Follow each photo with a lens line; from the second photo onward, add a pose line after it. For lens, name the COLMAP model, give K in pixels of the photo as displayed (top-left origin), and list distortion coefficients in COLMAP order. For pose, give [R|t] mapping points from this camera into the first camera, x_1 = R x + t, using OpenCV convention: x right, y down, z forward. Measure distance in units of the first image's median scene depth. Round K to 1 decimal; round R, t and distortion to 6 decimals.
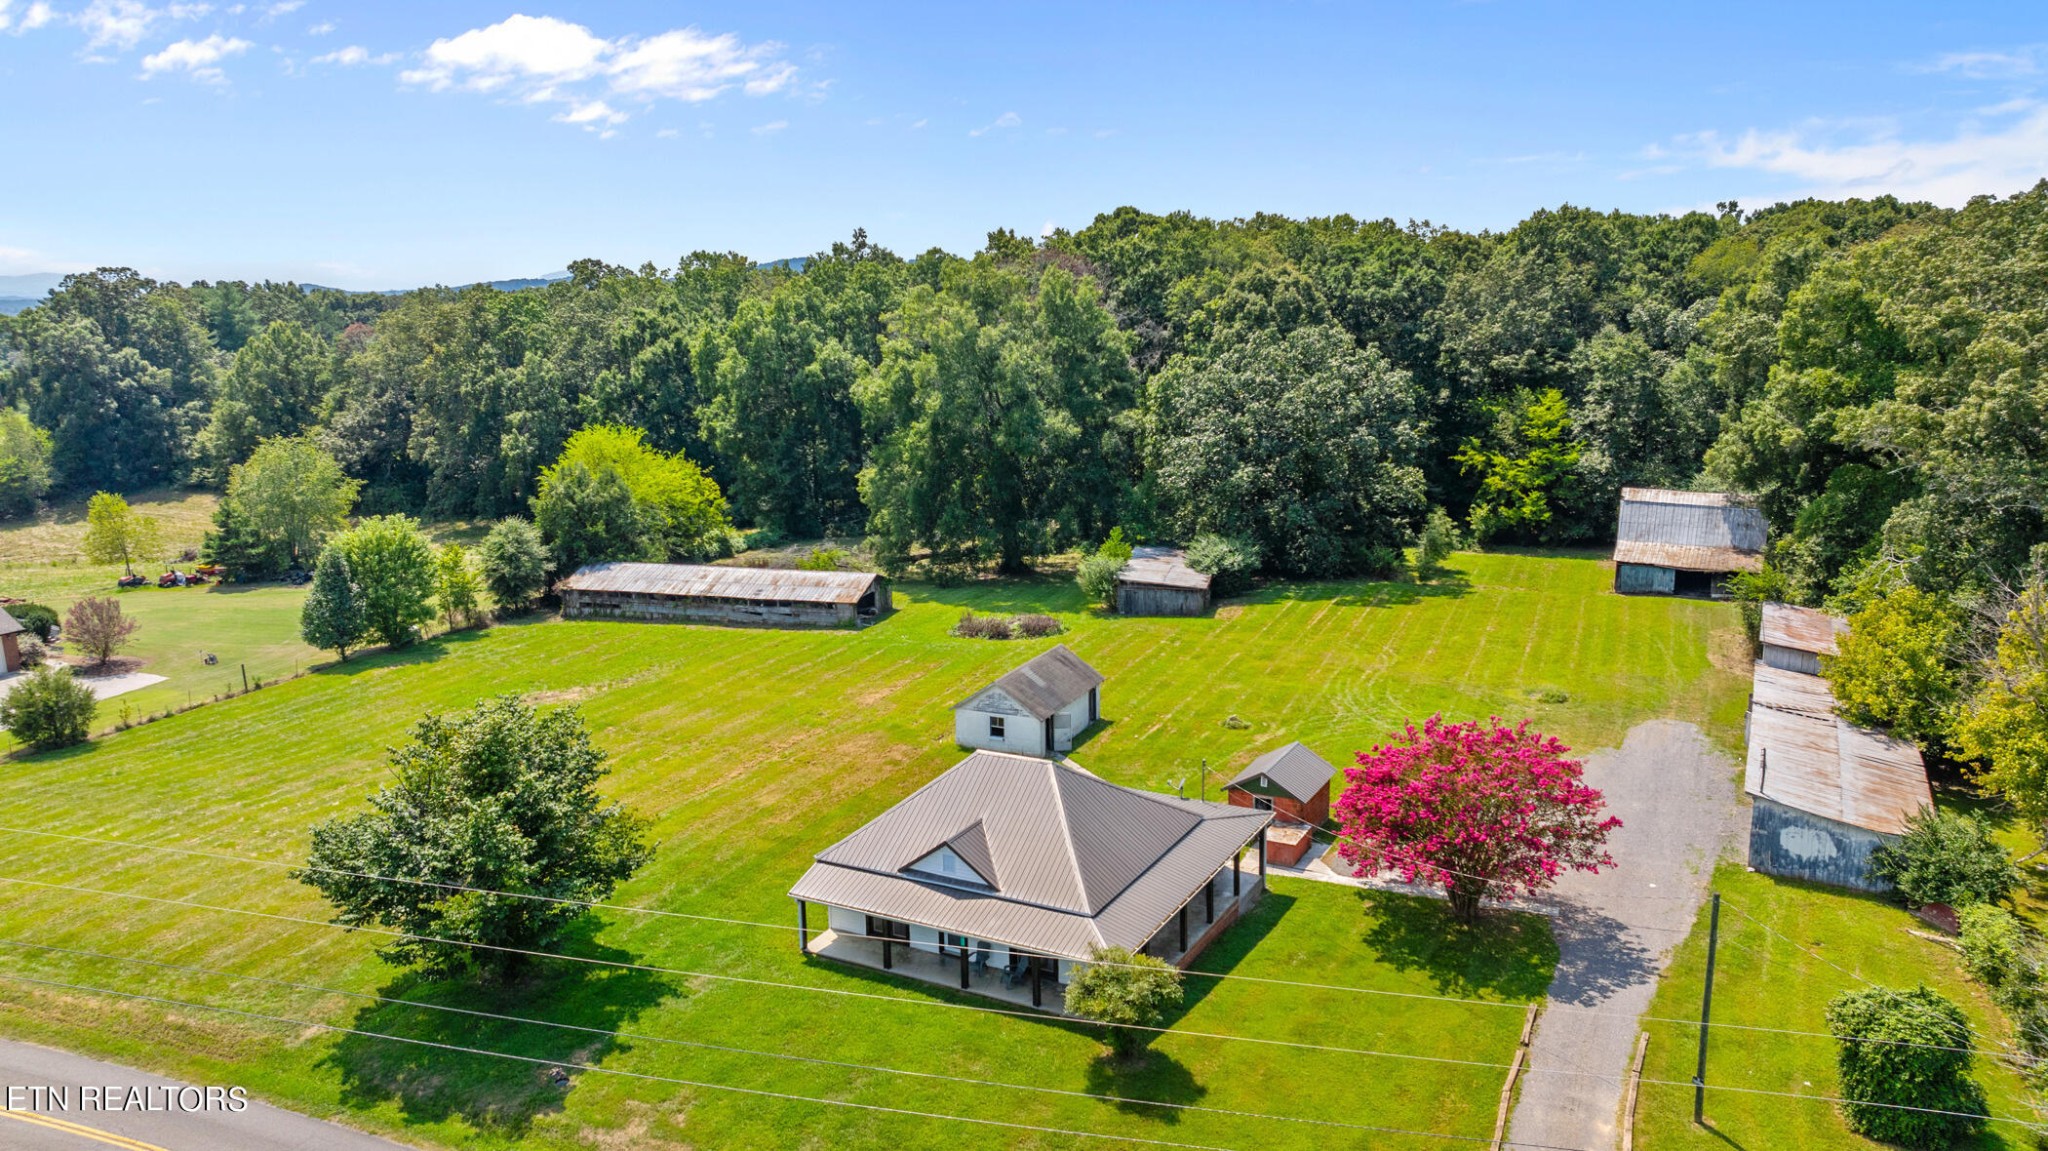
lens RADIAL K [[1423.5, 0, 1024.2], [0, 1423.5, 566.0], [0, 0, 1]] dist [-0.021589, 0.005798]
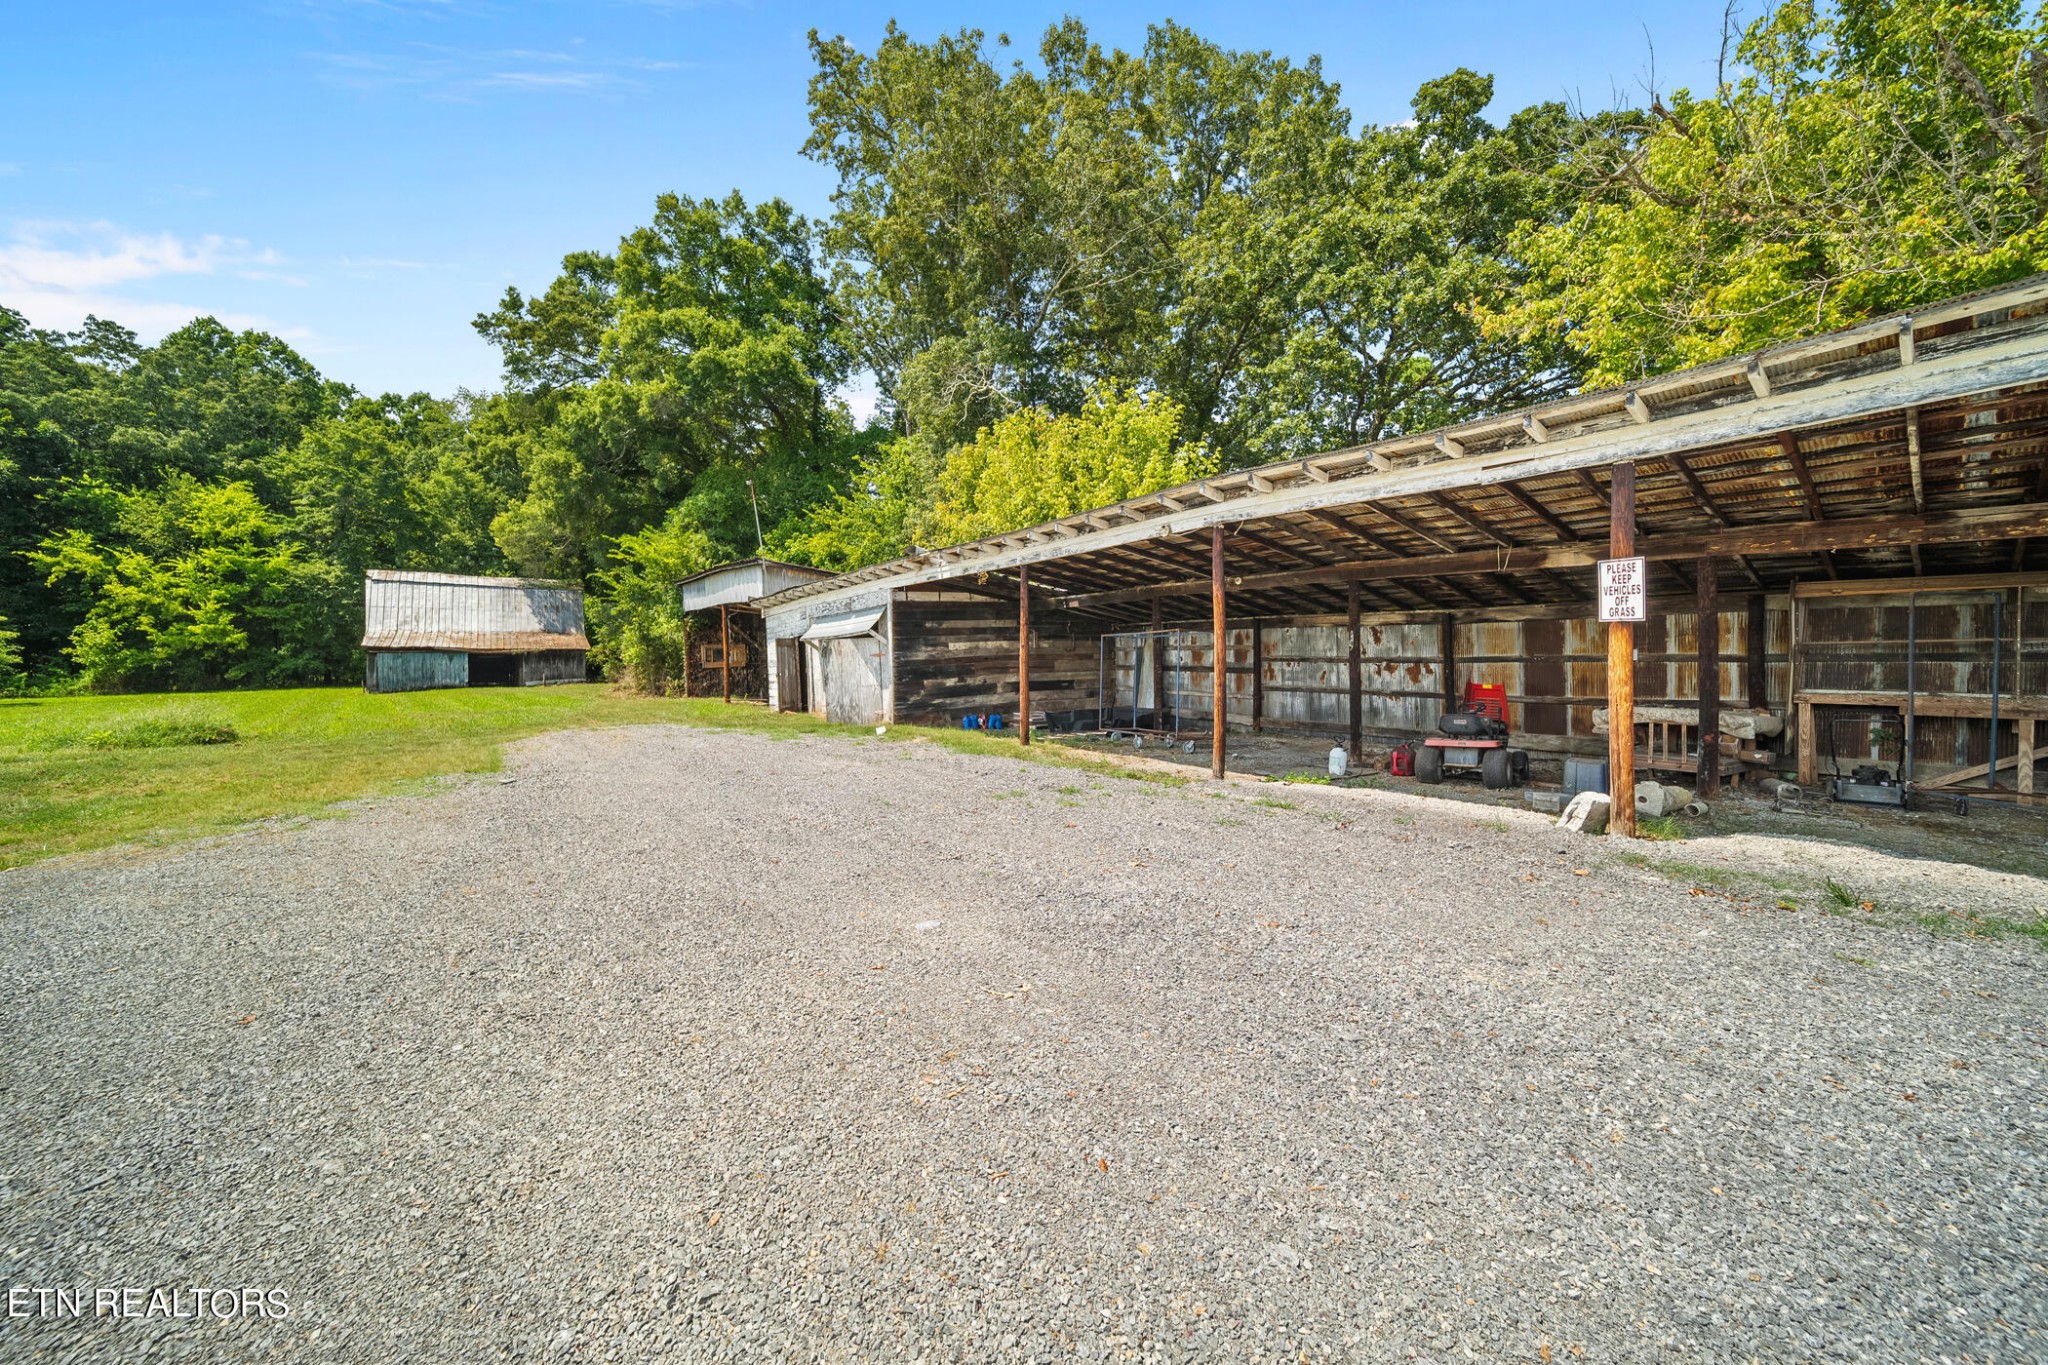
lens RADIAL K [[709.3, 0, 1031.5], [0, 709.3, 677.2], [0, 0, 1]] dist [-0.006140, 0.000050]
pose [[0.390350, -0.007738, 0.920634, 0.223744], [0.177241, 0.981891, -0.066898, 0.093657], [-0.903445, 0.189288, 0.384653, 0.571630]]
